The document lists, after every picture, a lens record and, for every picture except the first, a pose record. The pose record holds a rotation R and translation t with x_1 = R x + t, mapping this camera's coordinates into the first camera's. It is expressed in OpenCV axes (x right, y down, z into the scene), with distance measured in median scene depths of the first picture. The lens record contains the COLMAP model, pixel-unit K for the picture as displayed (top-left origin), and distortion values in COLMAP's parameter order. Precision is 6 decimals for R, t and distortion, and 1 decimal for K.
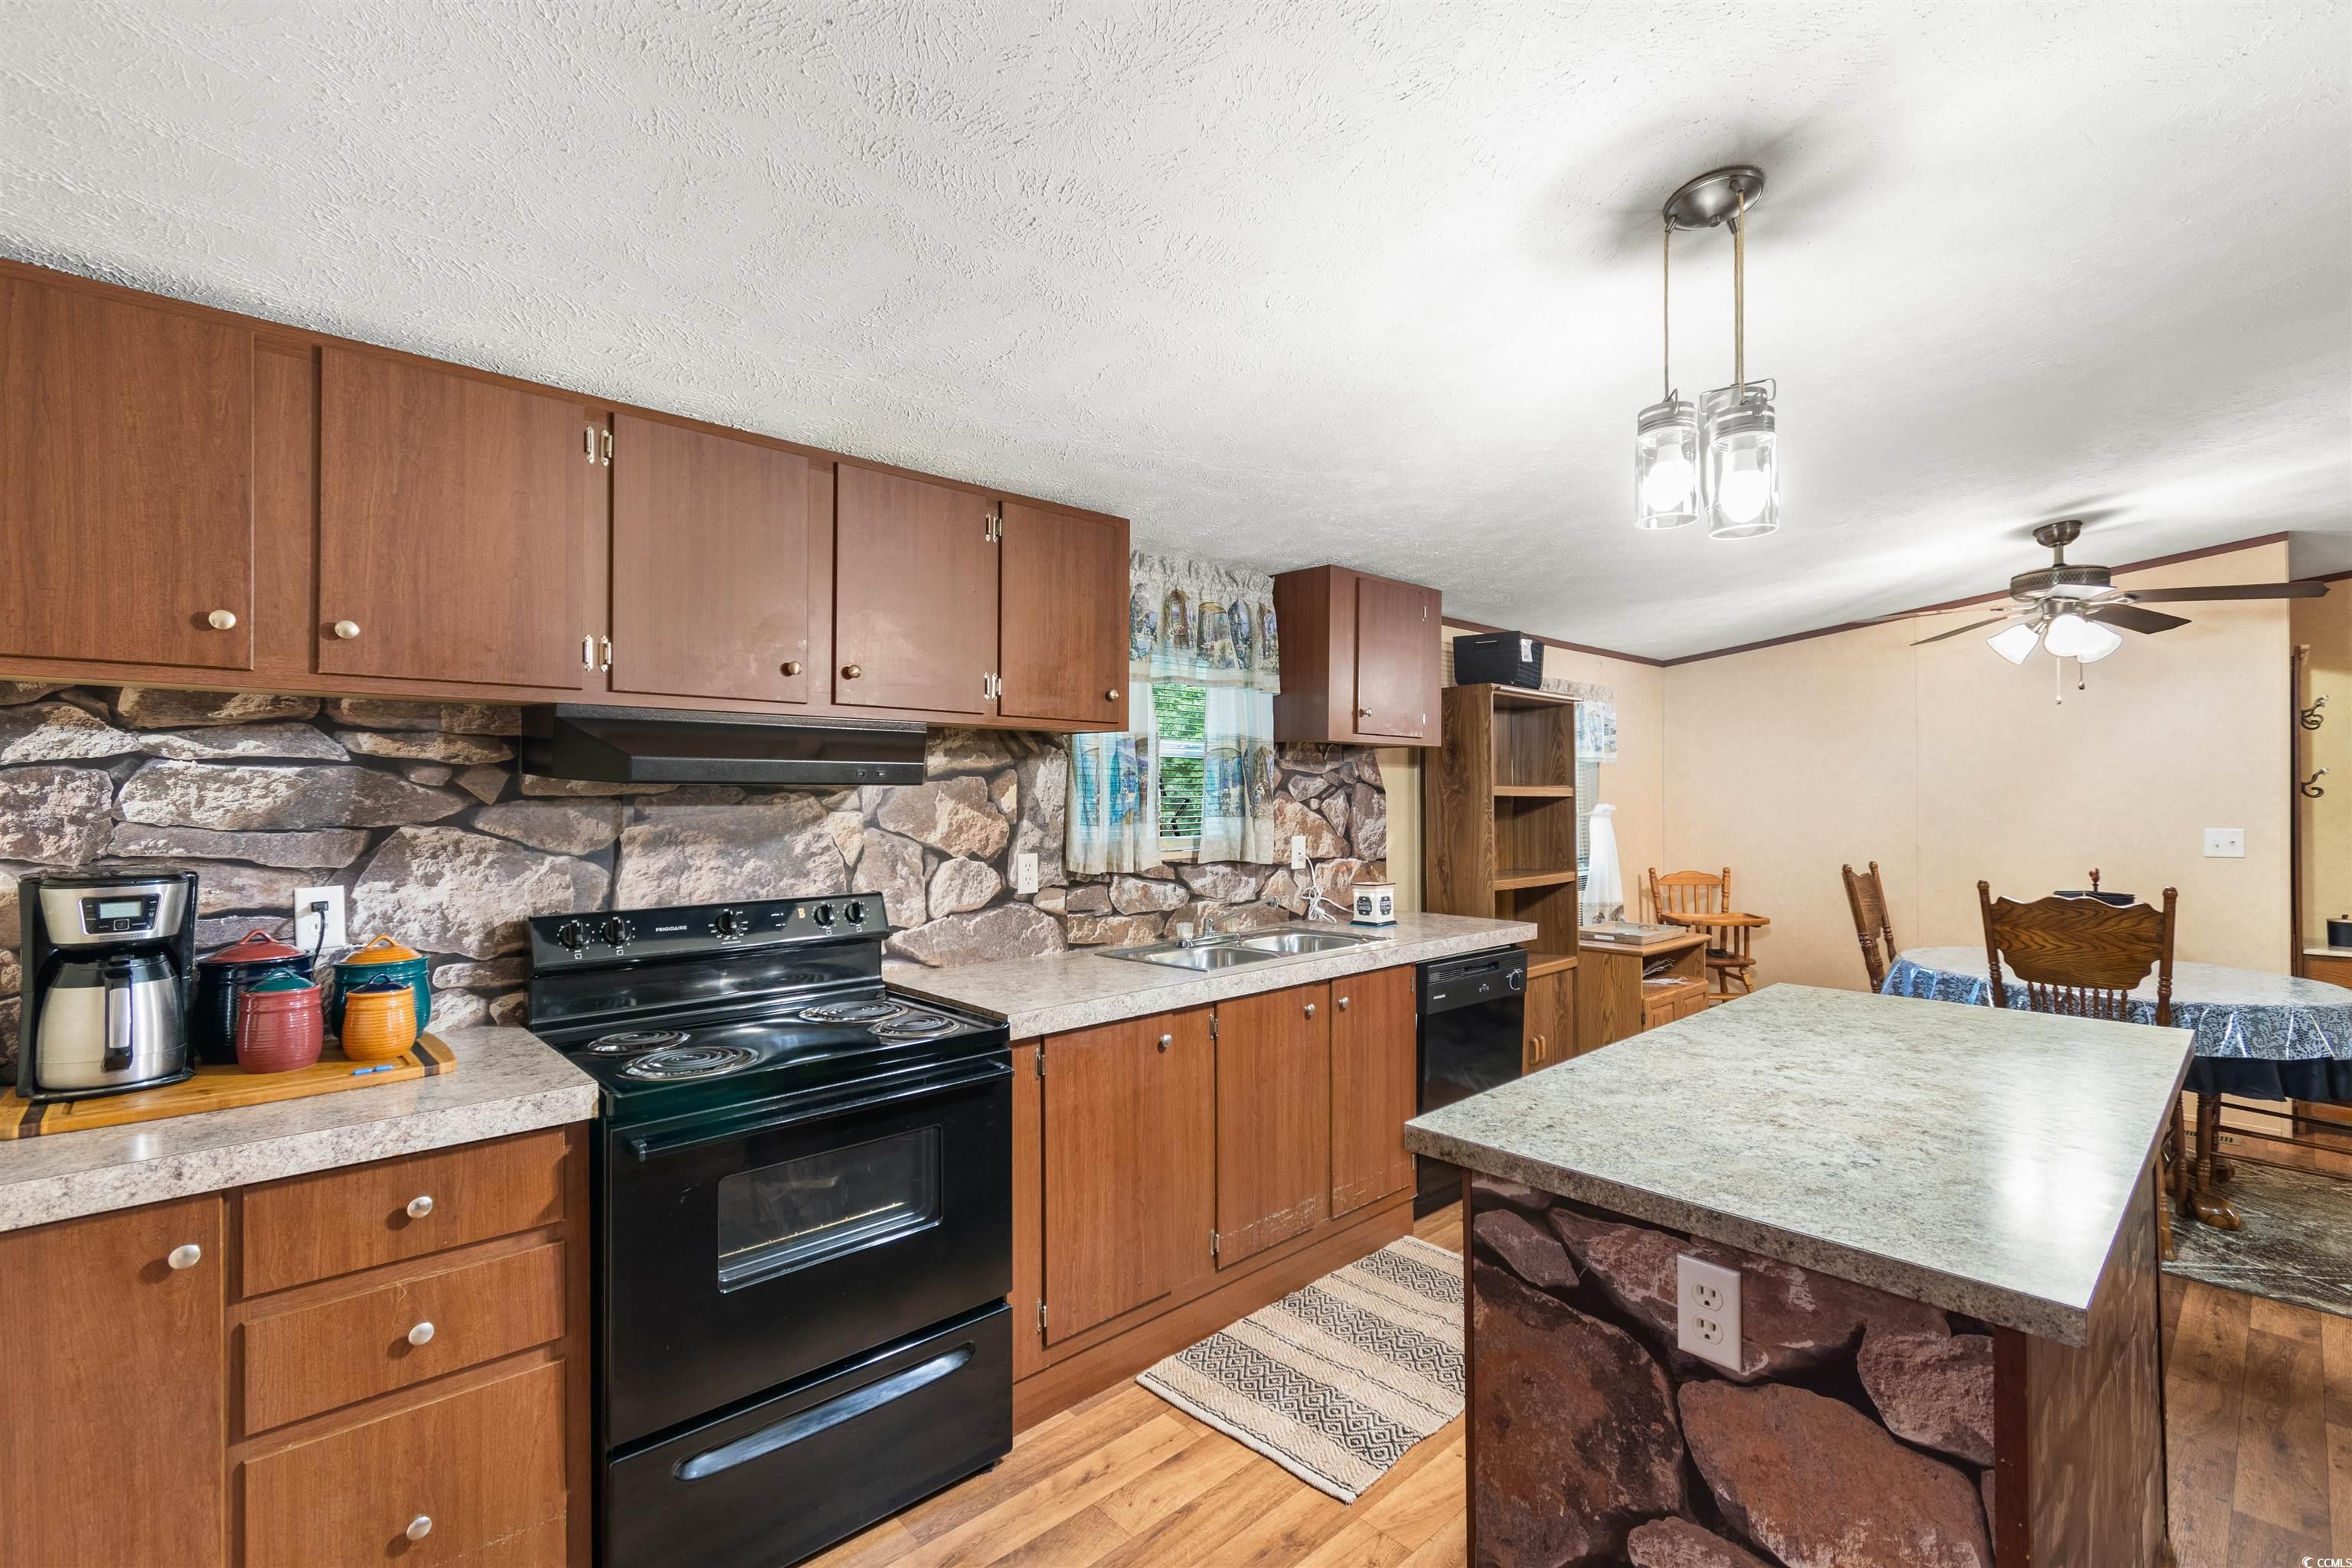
lens RADIAL K [[1045.8, 0, 1177.0], [0, 1045.8, 790.5], [0, 0, 1]] dist [0.002511, -0.001011]
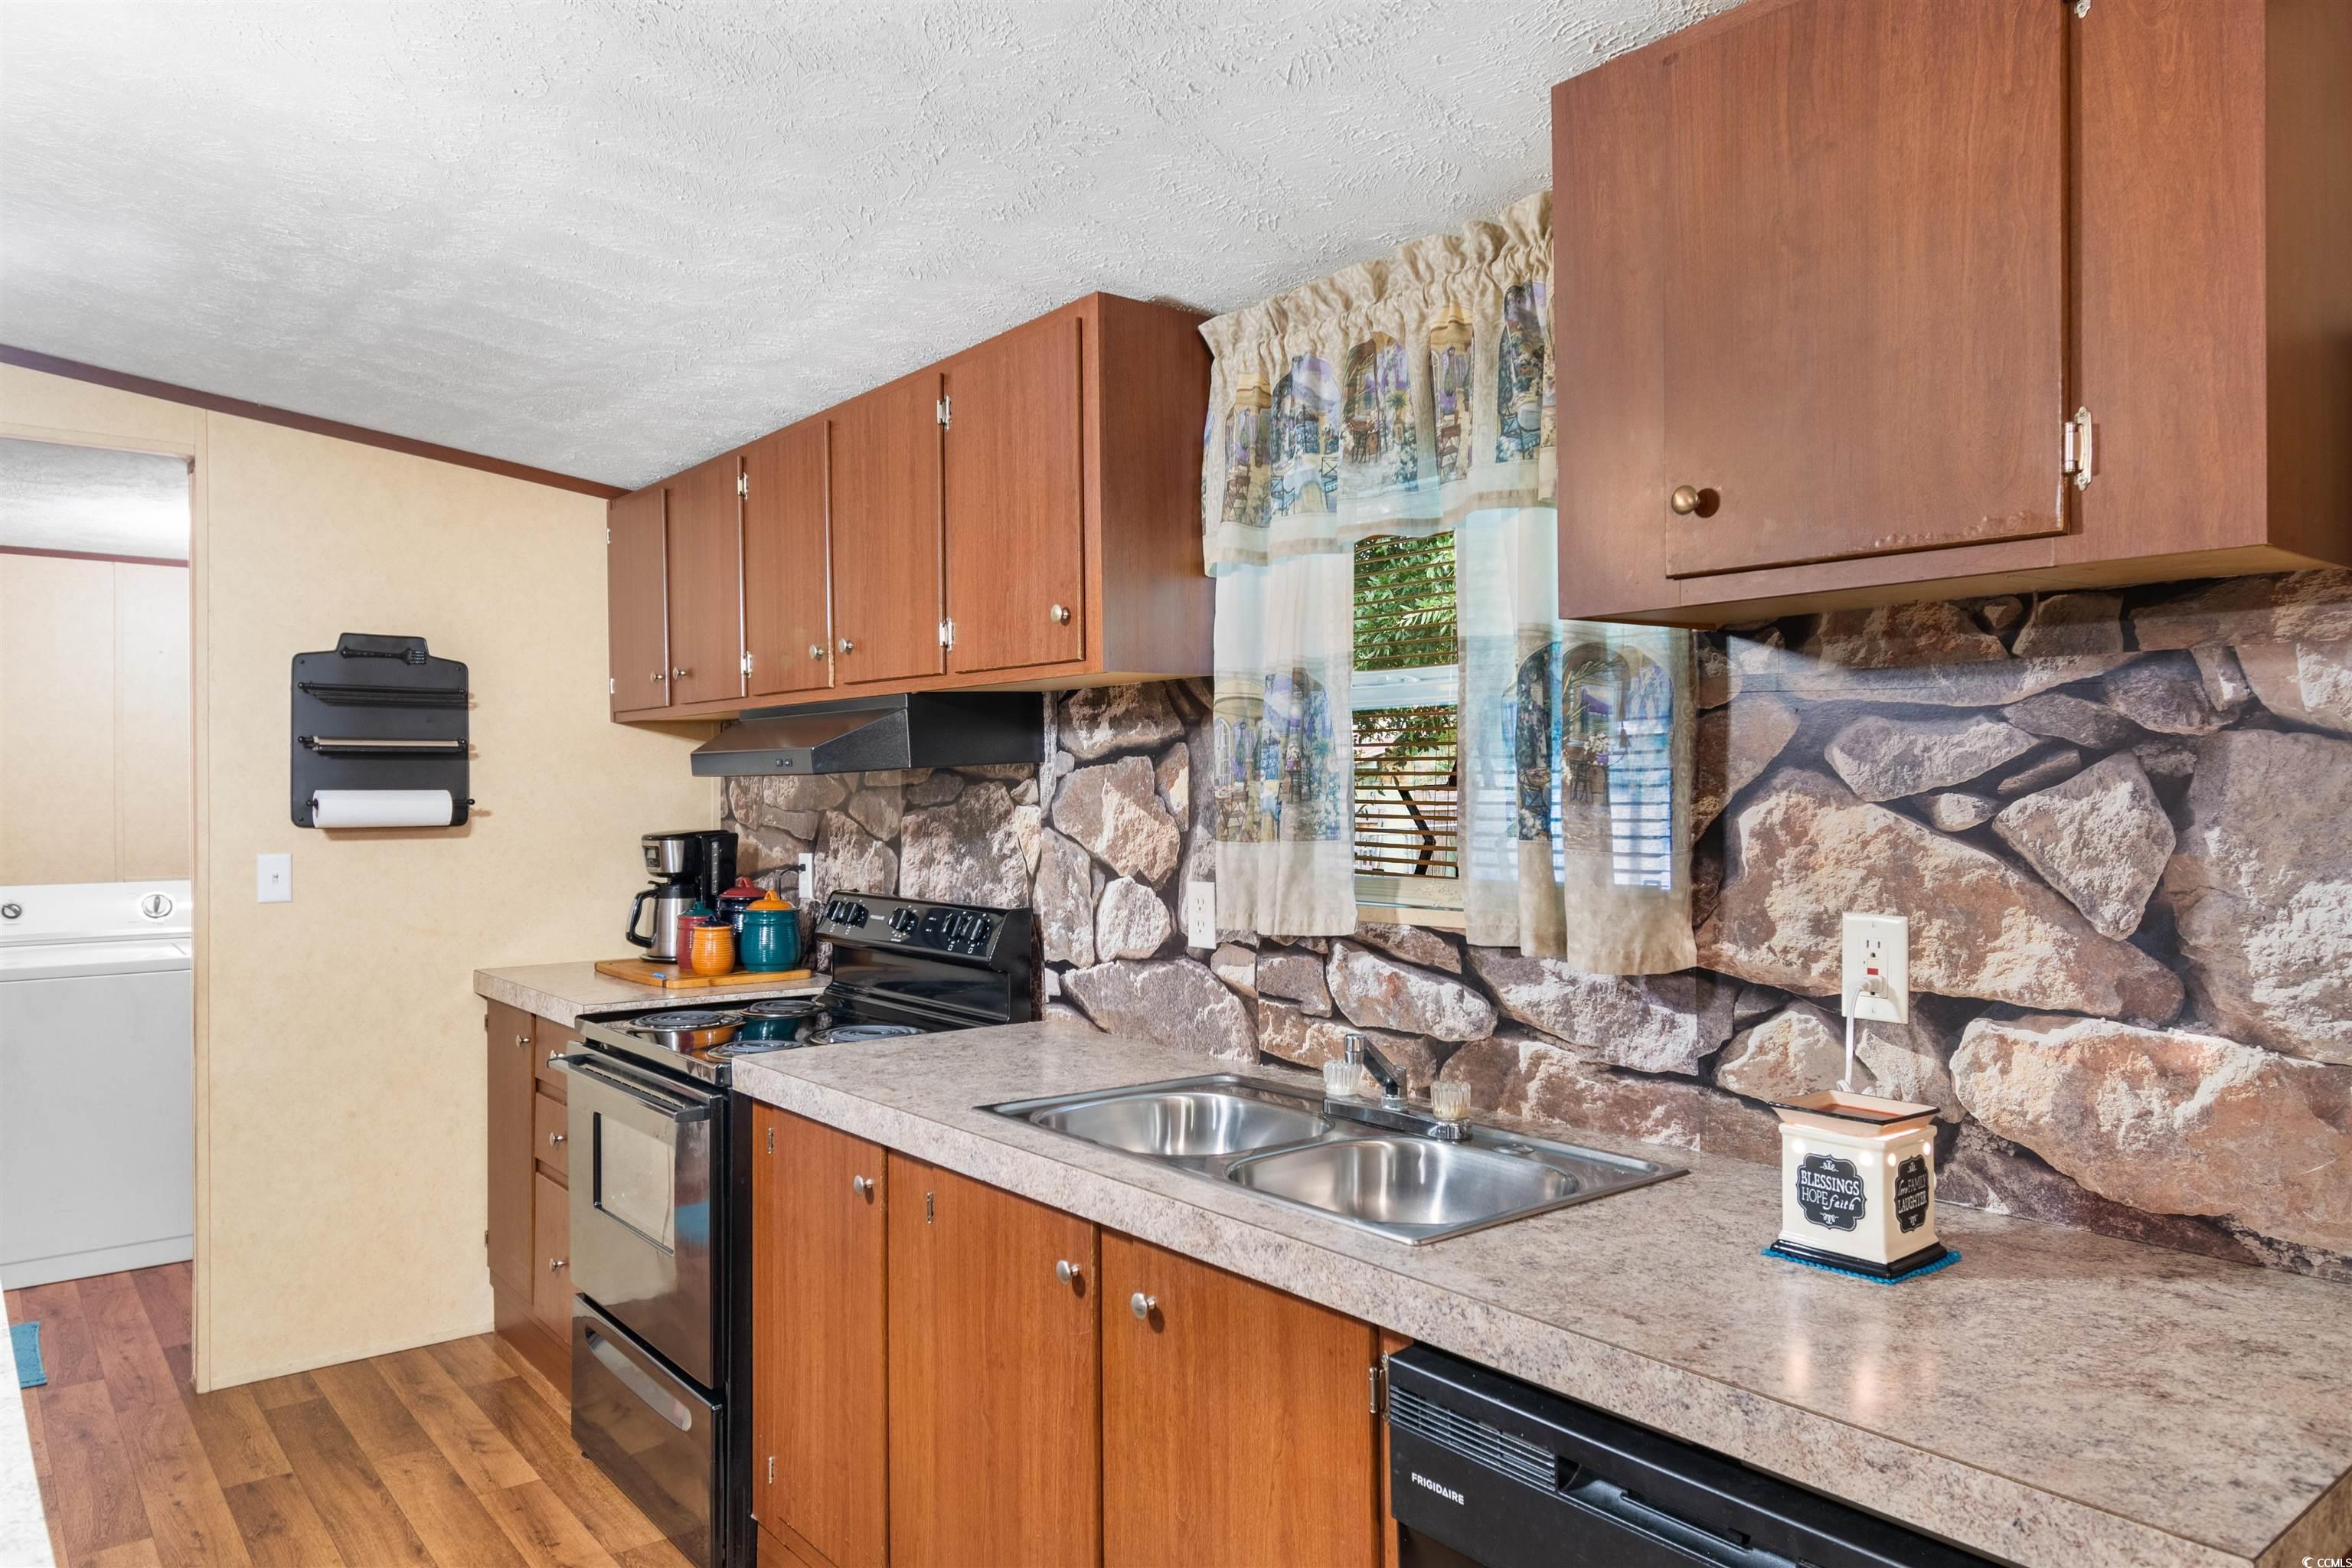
lens RADIAL K [[1523.6, 0, 1175.2], [0, 1523.6, 782.7], [0, 0, 1]] dist [0.005171, -0.002026]
pose [[-0.064190, 0.001424, -0.997937, 0.749738], [0.011149, 0.999938, 0.000710, 0.002664], [0.997875, -0.011080, -0.064202, 1.066553]]
